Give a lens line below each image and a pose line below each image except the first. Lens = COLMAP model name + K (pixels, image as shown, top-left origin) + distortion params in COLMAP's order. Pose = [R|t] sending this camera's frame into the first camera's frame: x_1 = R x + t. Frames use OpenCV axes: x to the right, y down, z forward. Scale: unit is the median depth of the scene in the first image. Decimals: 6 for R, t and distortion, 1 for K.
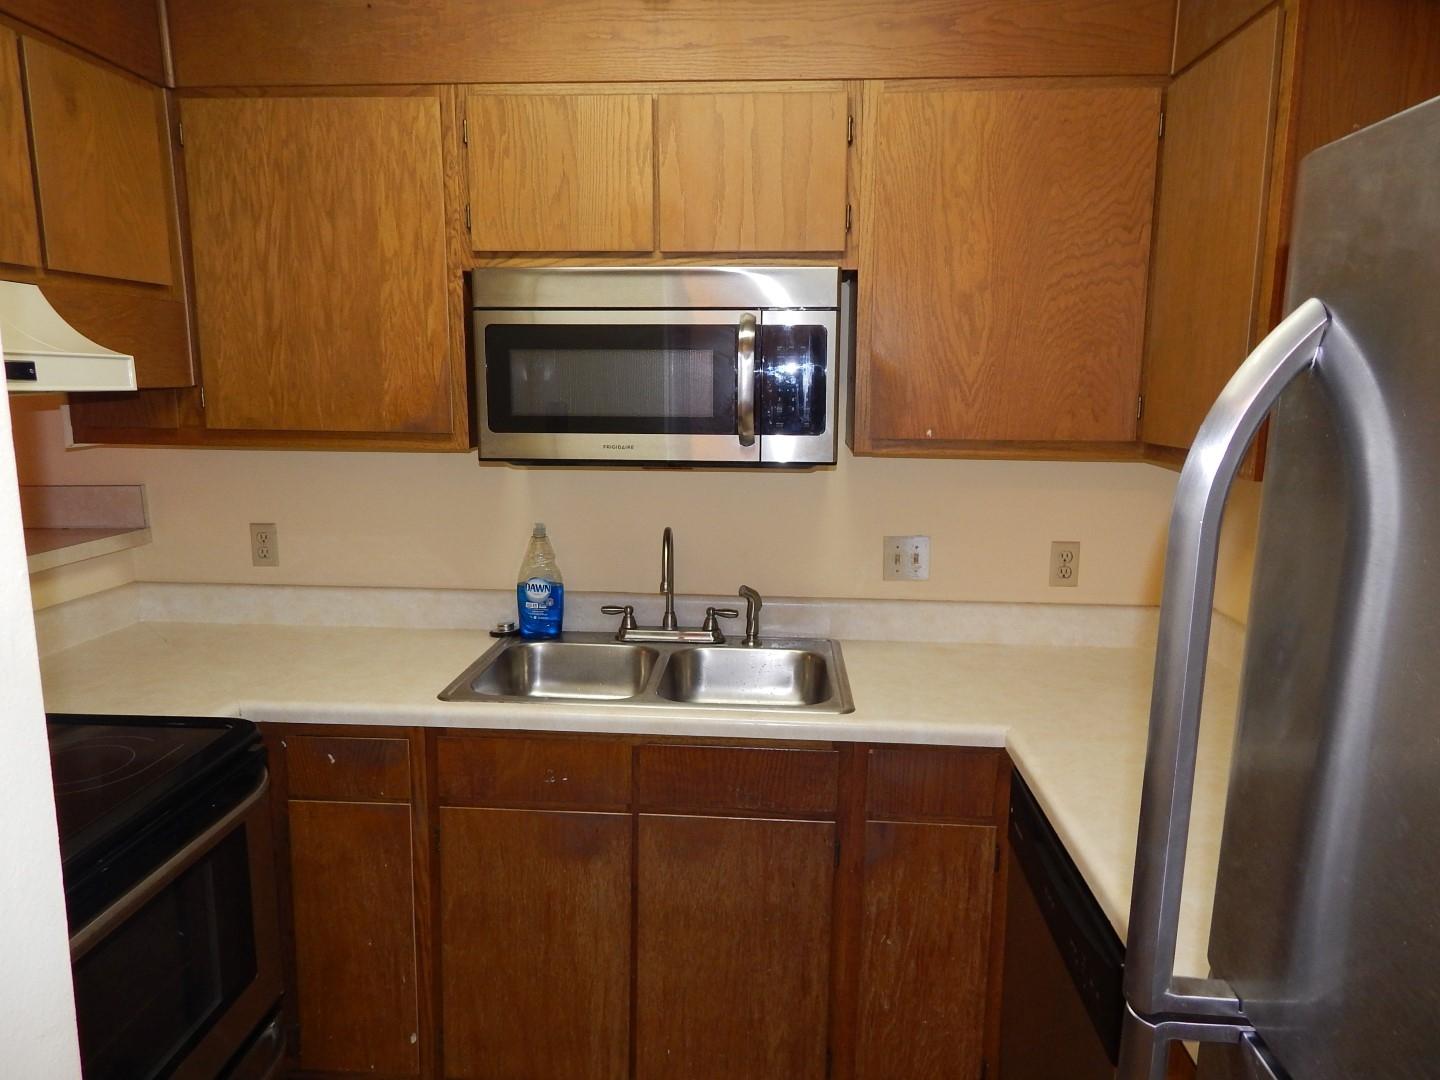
lens RADIAL K [[964.8, 0, 729.1], [0, 964.8, 516.6], [0, 0, 1]] dist [0.016423, -0.005428]
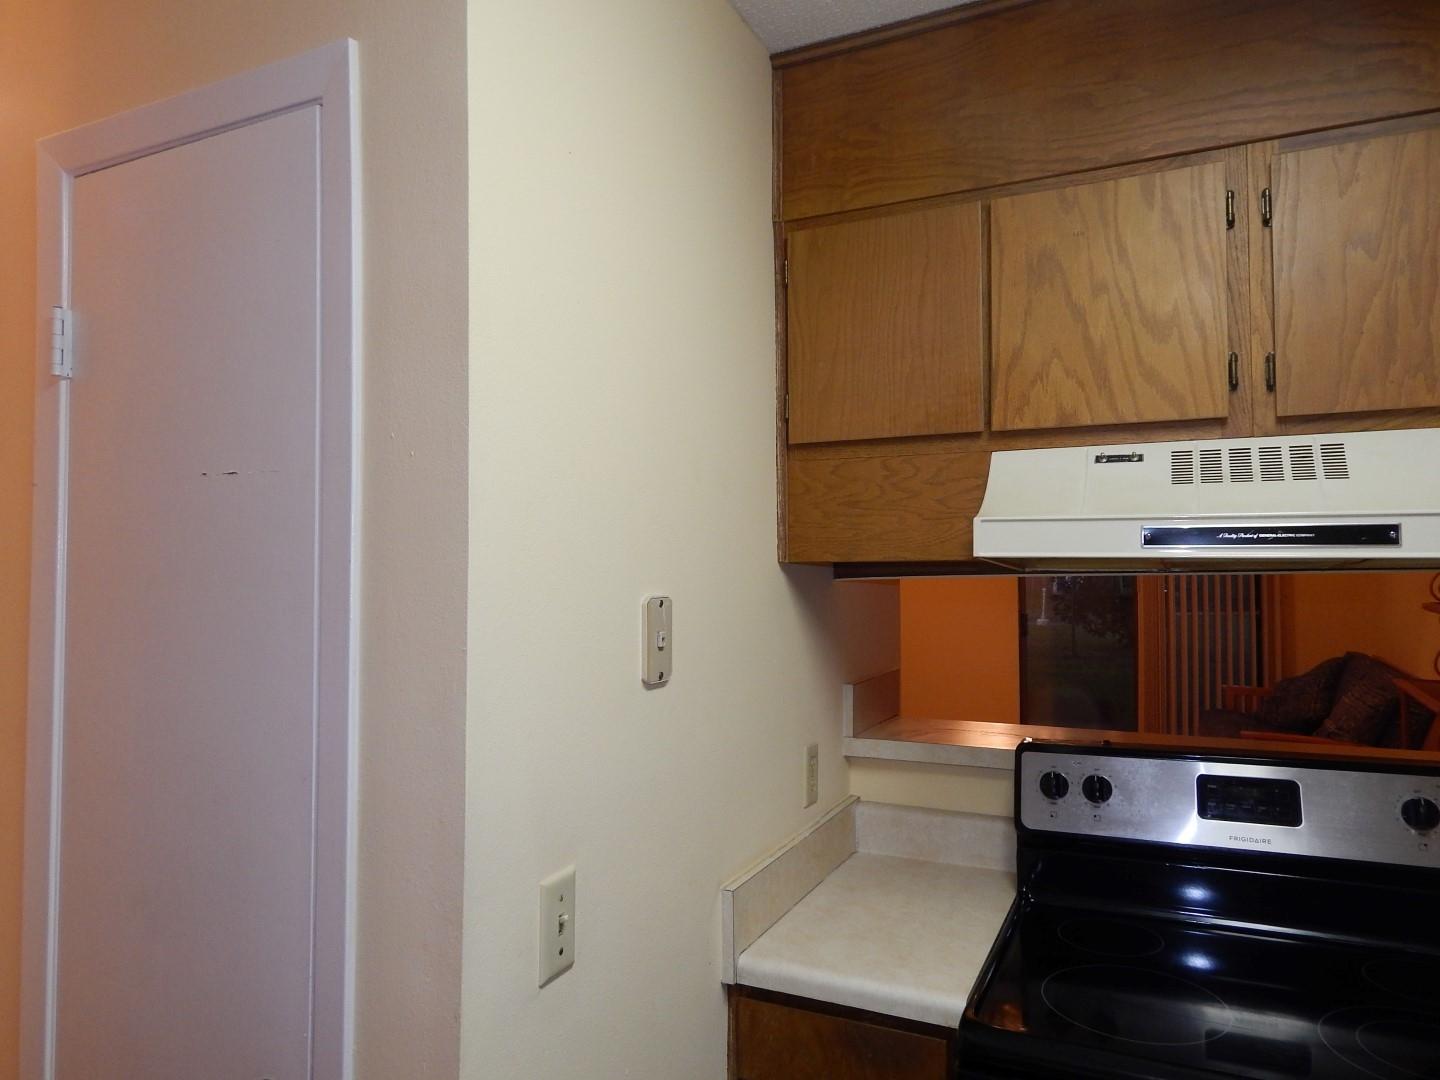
lens RADIAL K [[964.8, 0, 726.5], [0, 964.8, 531.5], [0, 0, 1]] dist [0.016423, -0.005428]
pose [[-0.376342, -0.032711, -0.925903, 0.187514], [-0.130261, 0.991318, 0.017923, -0.065211], [0.917278, 0.127354, -0.377336, 0.557815]]
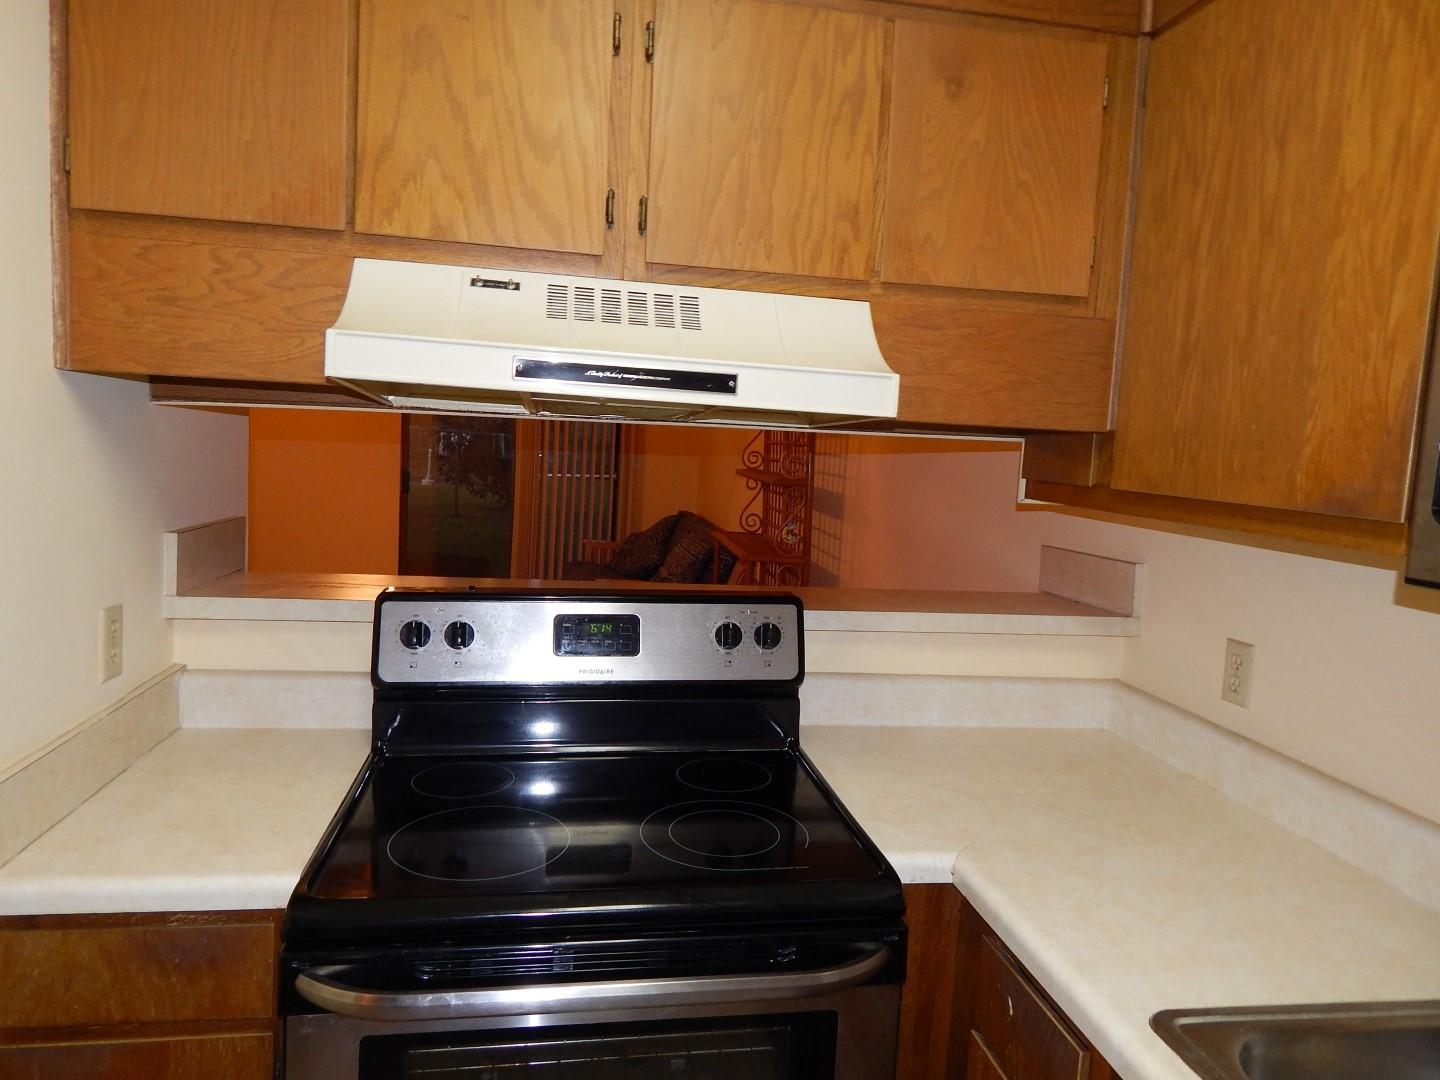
lens RADIAL K [[964.8, 0, 726.0], [0, 964.8, 534.9], [0, 0, 1]] dist [0.016423, -0.005428]
pose [[0.223546, 0.102988, -0.969237, 0.112800], [-0.192764, 0.979433, 0.059612, -0.045702], [0.955442, 0.173508, 0.238800, 0.569539]]
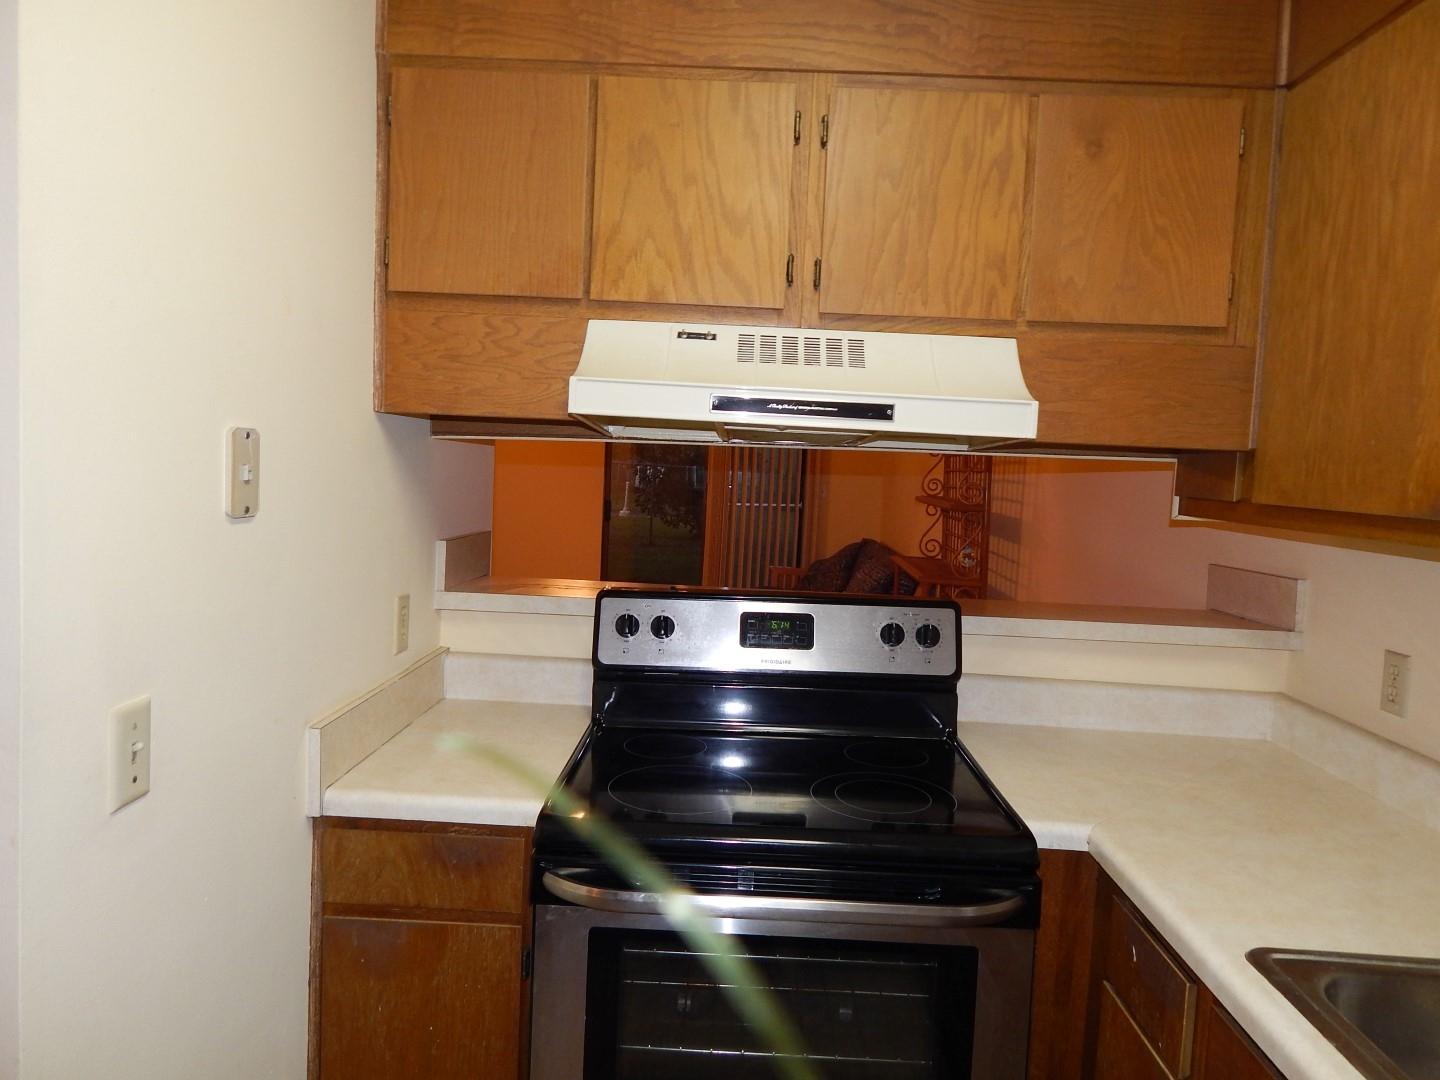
lens RADIAL K [[964.8, 0, 731.0], [0, 964.8, 534.0], [0, 0, 1]] dist [0.016423, -0.005428]
pose [[0.037484, 0.069995, -0.996843, 0.240792], [-0.188427, 0.980145, 0.061737, -0.036159], [0.981372, 0.185518, 0.049929, 0.565536]]
